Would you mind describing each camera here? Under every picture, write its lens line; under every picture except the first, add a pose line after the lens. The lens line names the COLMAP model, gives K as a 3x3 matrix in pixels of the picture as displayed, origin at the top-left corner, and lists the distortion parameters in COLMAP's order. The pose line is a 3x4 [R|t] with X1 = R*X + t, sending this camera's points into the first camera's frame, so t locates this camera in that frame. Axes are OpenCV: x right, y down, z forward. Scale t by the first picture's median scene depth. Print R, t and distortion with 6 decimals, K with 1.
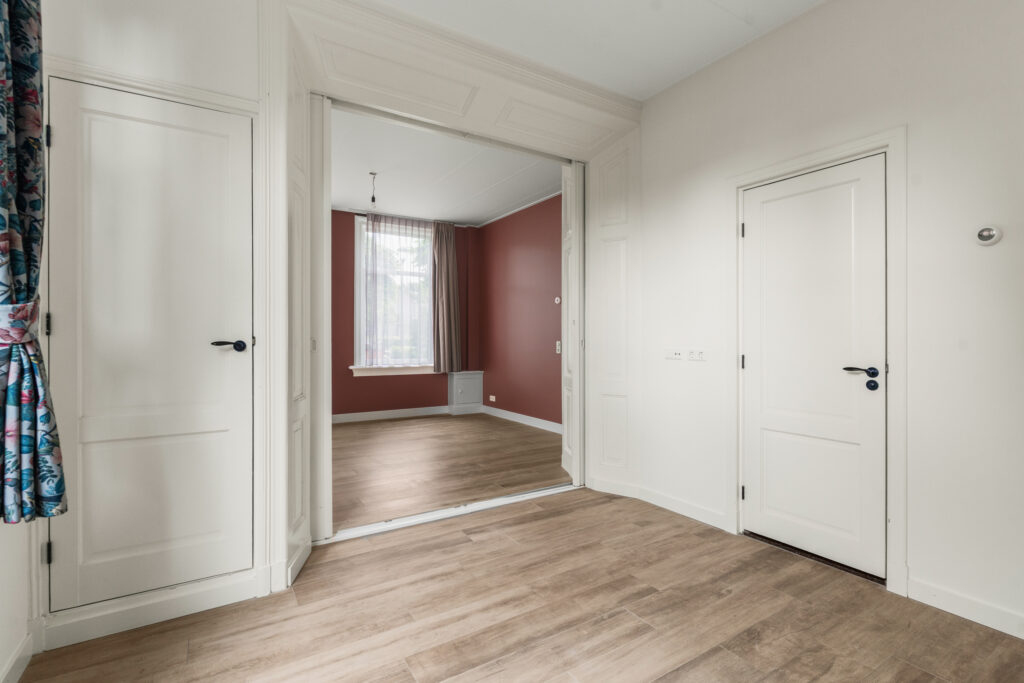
lens RADIAL K [[482.7, 0, 515.8], [0, 482.7, 339.7], [0, 0, 1]] dist [0.000303, 0.000105]
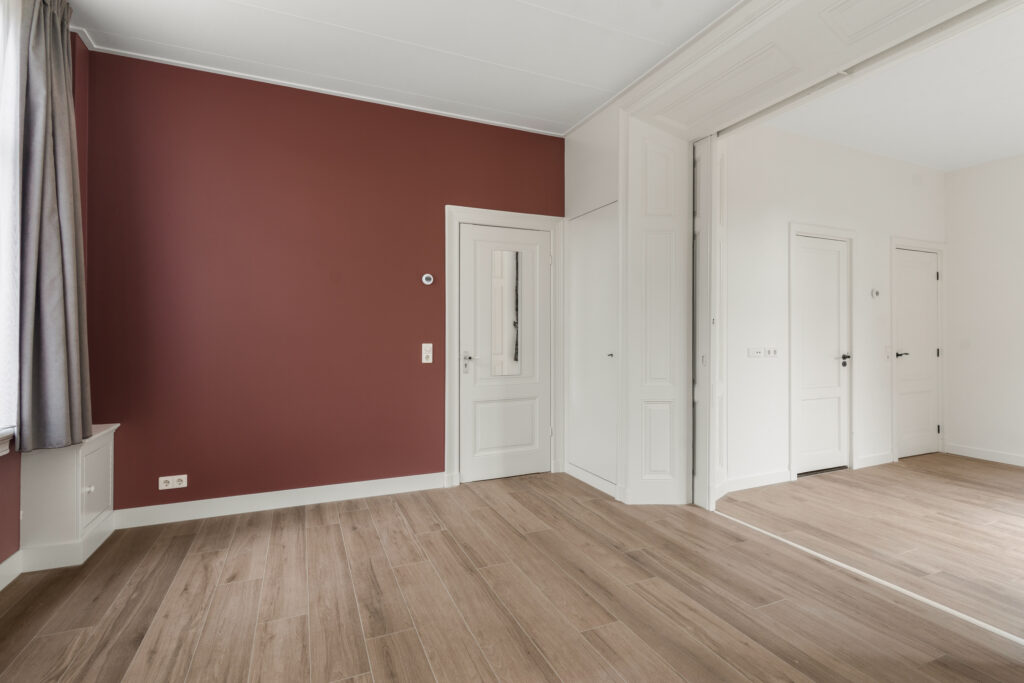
lens RADIAL K [[485.7, 0, 516.3], [0, 485.7, 330.1], [0, 0, 1]] dist [0.001377, -0.000217]
pose [[0.149698, 0.008348, 0.988696, -1.263383], [0.001886, 0.999960, -0.008728, -0.021242], [-0.988730, 0.003171, 0.149677, 1.897538]]
